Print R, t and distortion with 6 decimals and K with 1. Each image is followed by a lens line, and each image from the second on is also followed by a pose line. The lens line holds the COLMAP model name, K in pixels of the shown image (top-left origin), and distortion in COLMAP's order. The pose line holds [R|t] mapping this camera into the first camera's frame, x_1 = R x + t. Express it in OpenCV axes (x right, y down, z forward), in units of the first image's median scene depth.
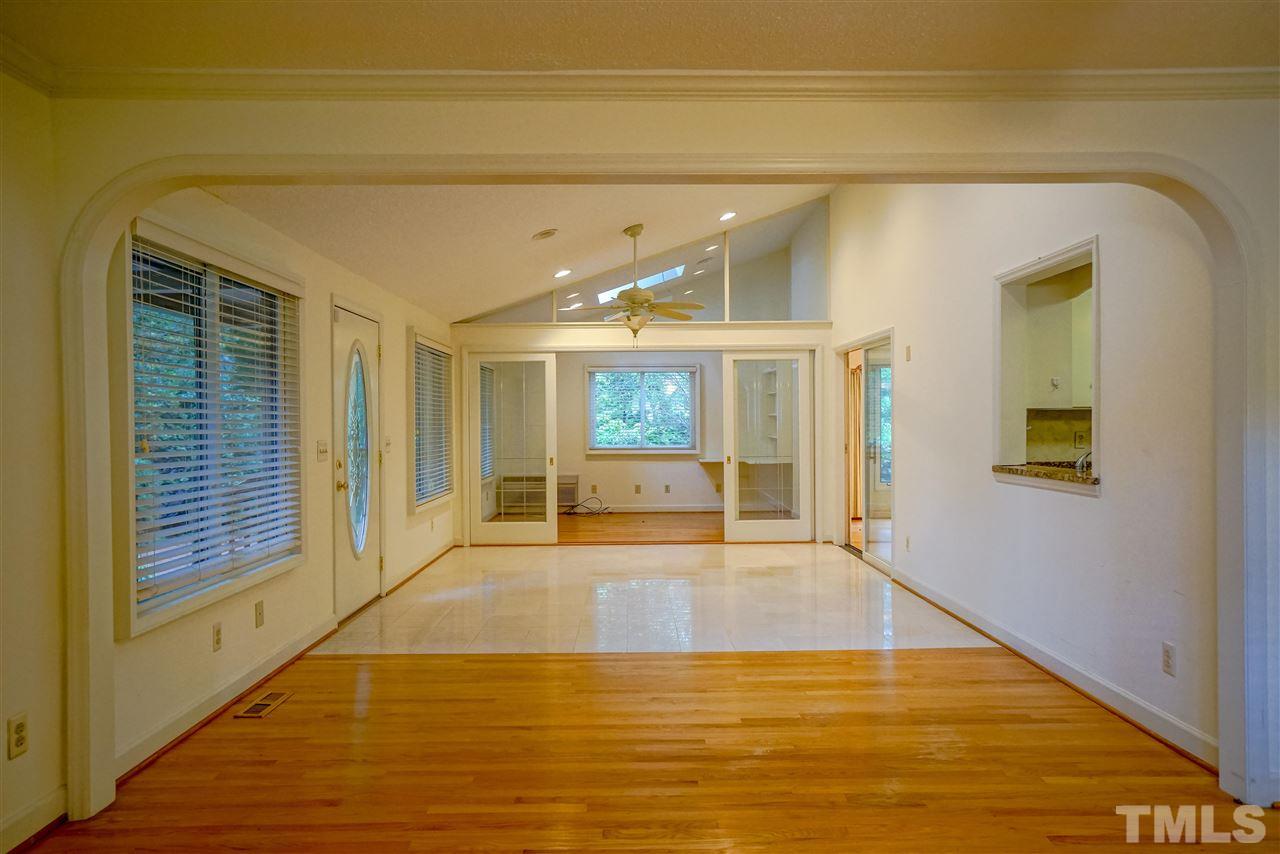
lens RADIAL K [[816.4, 0, 640.0], [0, 816.4, 427.0], [0, 0, 1]] dist [-0.023583, 0.038564]
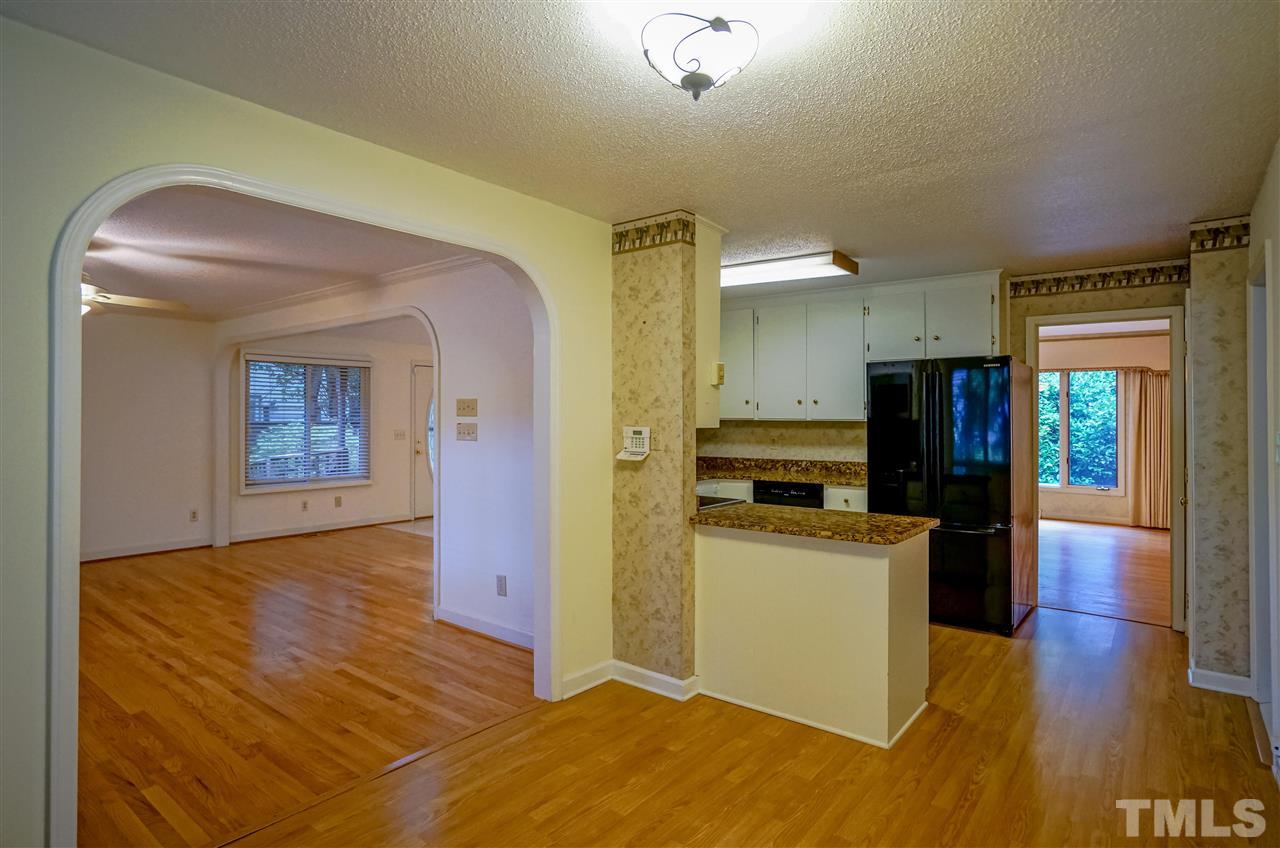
lens RADIAL K [[689.7, 0, 618.8], [0, 689.7, 415.0], [0, 0, 1]] dist [-0.024314, 0.000700]
pose [[0.763227, 0.010119, -0.646052, 0.749221], [-0.012443, 0.999922, 0.000963, -0.019823], [0.646011, 0.007304, 0.763293, -0.008693]]
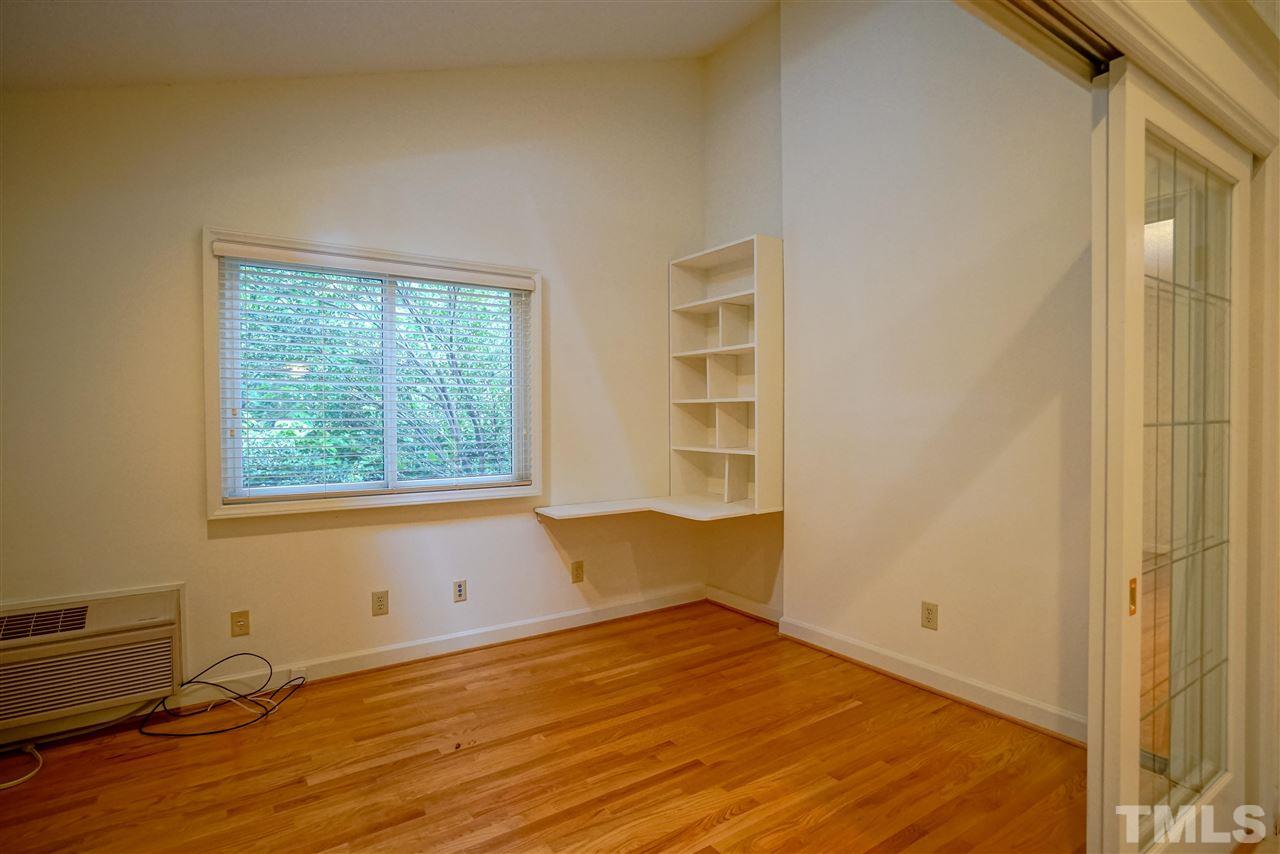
lens RADIAL K [[646.2, 0, 640.0], [0, 646.2, 427.0], [0, 0, 1]] dist [-0.030514, 0.000584]
pose [[0.827253, -0.008682, 0.561762, -0.093451], [0.004366, 0.999950, 0.009026, -0.005433], [-0.561812, -0.005014, 0.827250, 0.996859]]
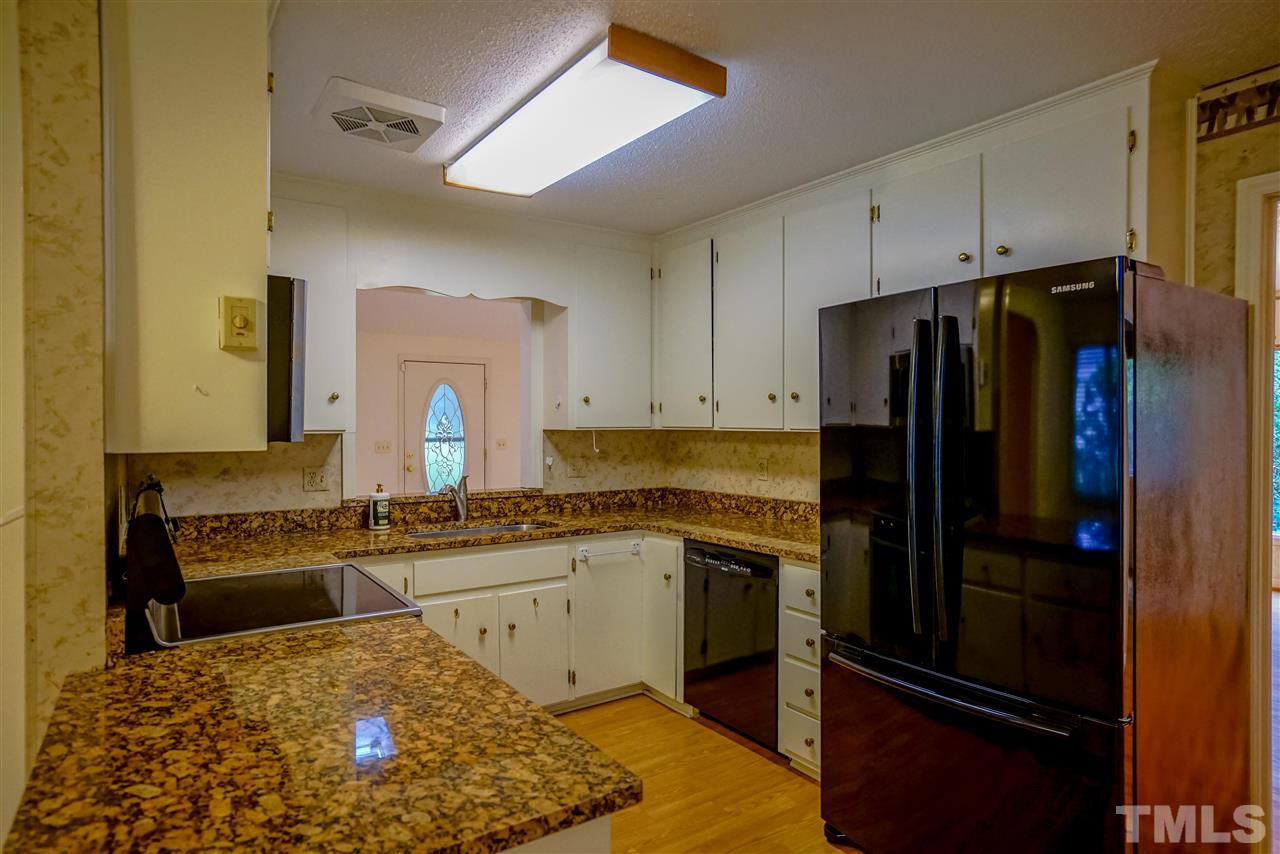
lens RADIAL K [[730.1, 0, 640.0], [0, 730.1, 427.0], [0, 0, 1]] dist [-0.016721, 0.027828]
pose [[0.552705, 0.015168, -0.833239, 0.734822], [-0.011521, 0.999878, 0.010559, -0.021716], [0.833297, 0.003763, 0.552812, 0.366710]]
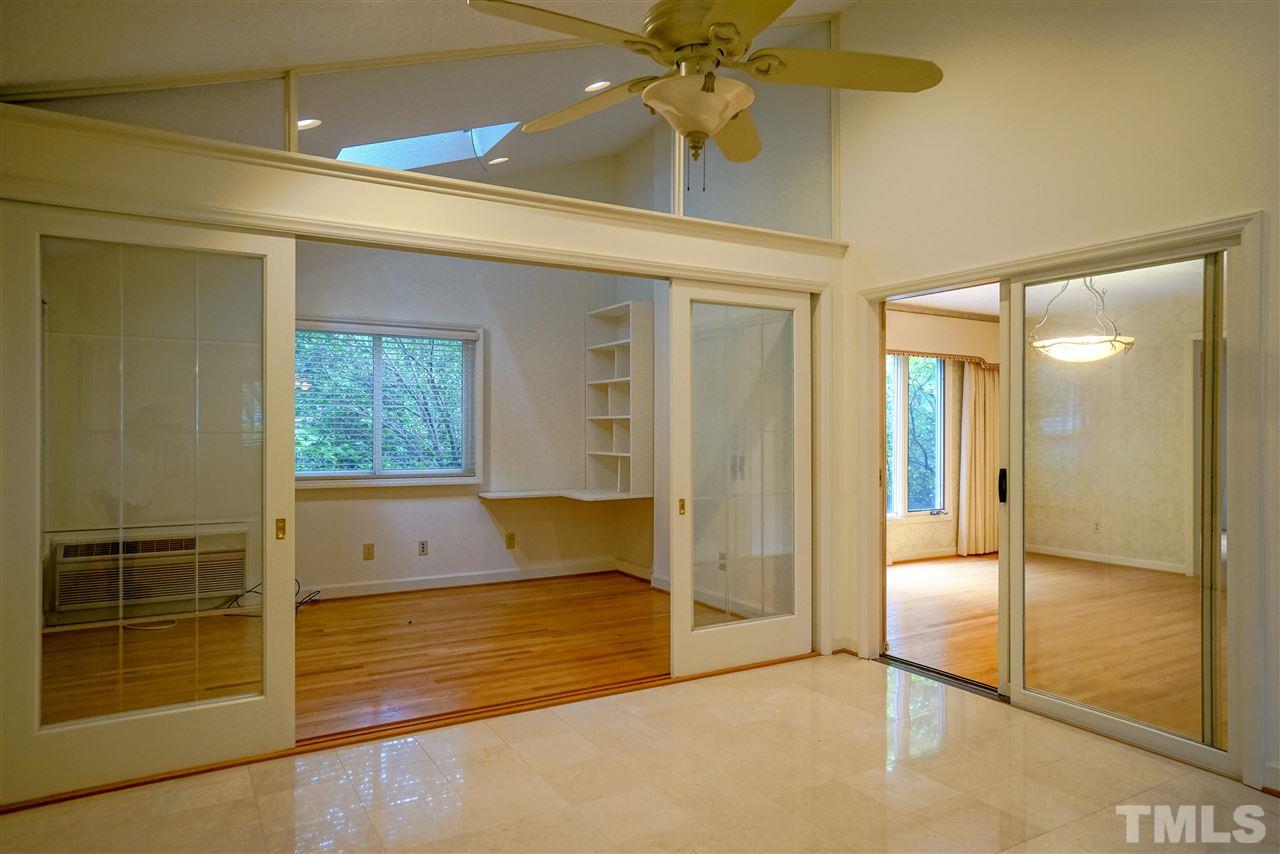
lens RADIAL K [[809.1, 0, 640.0], [0, 809.1, 427.0], [0, 0, 1]] dist [-0.027317, 0.044321]
pose [[0.868337, 0.010294, 0.495867, -0.158423], [-0.003822, 0.999894, -0.014066, 0.000953], [-0.495959, 0.010319, 0.868284, 0.637676]]
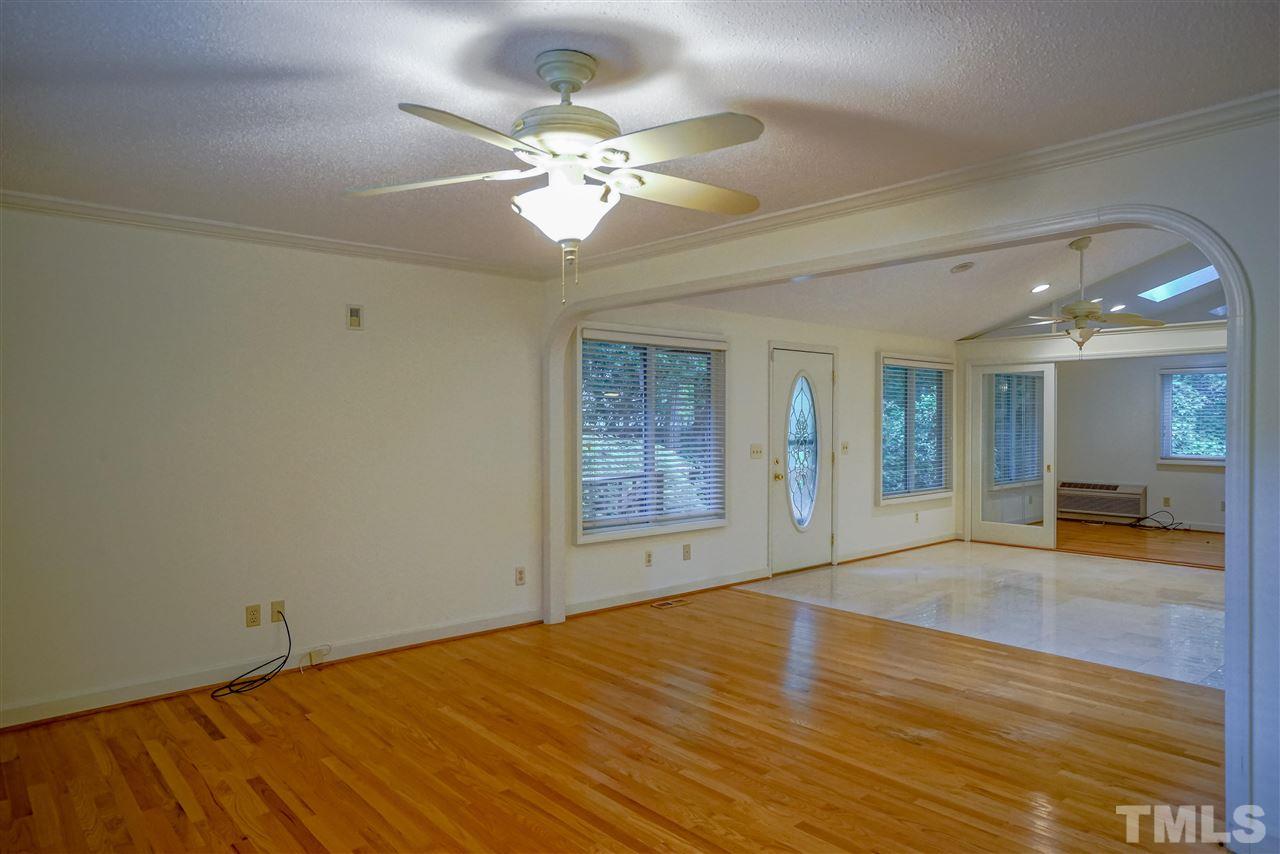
lens RADIAL K [[809.1, 0, 640.0], [0, 809.1, 427.0], [0, 0, 1]] dist [-0.027317, 0.044321]
pose [[0.654096, 0.015362, -0.756255, 0.342446], [-0.010900, 0.999881, 0.010884, -0.016663], [0.756333, 0.001125, 0.654186, -0.058615]]
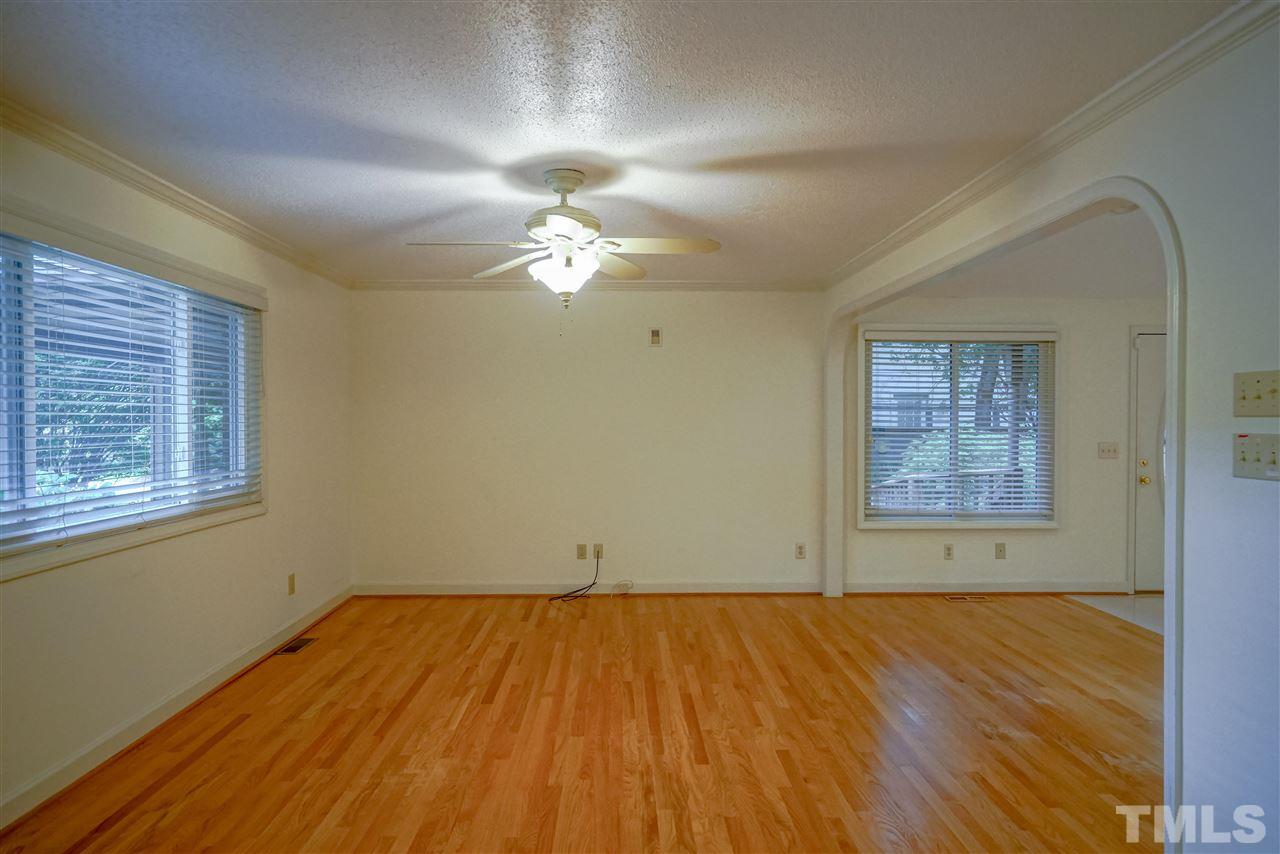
lens RADIAL K [[809.1, 0, 640.0], [0, 809.1, 427.0], [0, 0, 1]] dist [-0.027317, 0.044321]
pose [[0.016945, 0.020389, -0.999649, 0.539935], [-0.008580, 0.999758, 0.020246, -0.016918], [0.999820, 0.008234, 0.017116, 0.140838]]
